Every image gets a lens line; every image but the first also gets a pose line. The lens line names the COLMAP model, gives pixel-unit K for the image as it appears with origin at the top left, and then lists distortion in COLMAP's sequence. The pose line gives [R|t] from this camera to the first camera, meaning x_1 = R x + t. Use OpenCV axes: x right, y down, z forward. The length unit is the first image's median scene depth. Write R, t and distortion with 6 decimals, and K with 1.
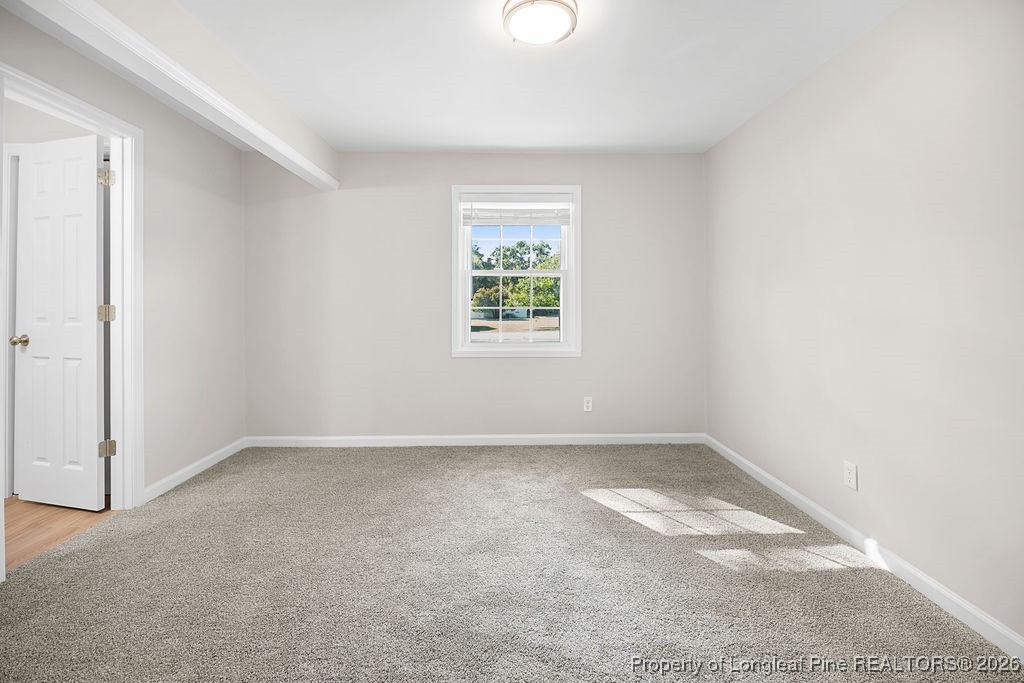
lens RADIAL K [[428.9, 0, 472.4], [0, 428.9, 306.9], [0, 0, 1]] dist [0.002137, -0.002756]
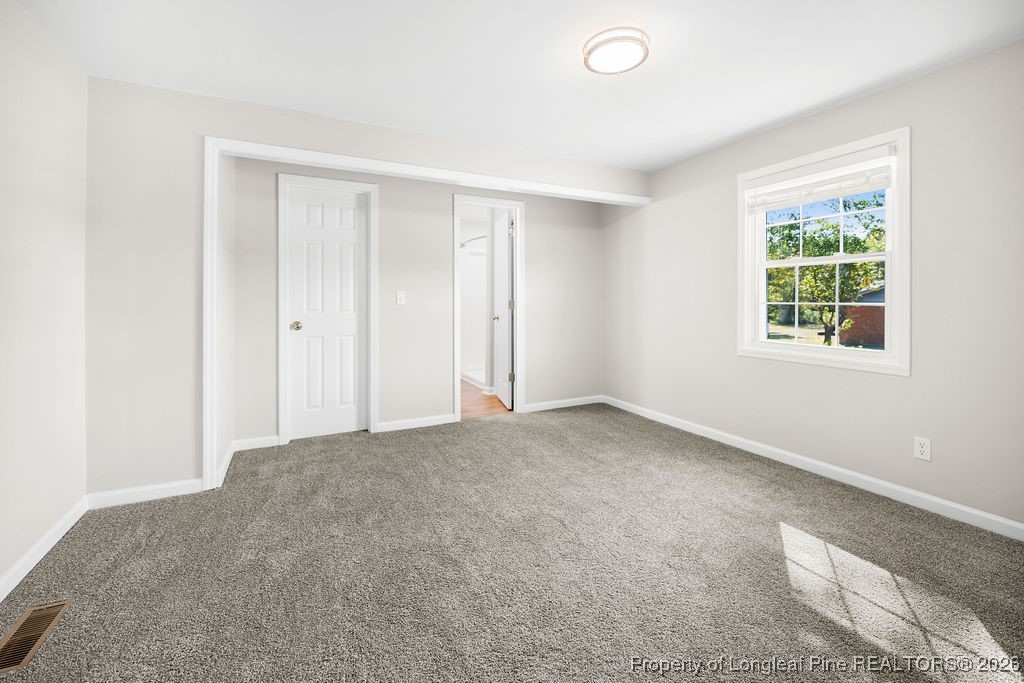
lens RADIAL K [[428.9, 0, 520.8], [0, 428.9, 302.1], [0, 0, 1]] dist [0.002137, -0.002756]
pose [[0.453361, 0.004864, -0.891314, 0.647818], [-0.000546, 0.999986, 0.005180, -0.005953], [0.891327, -0.001861, 0.453357, 0.149552]]
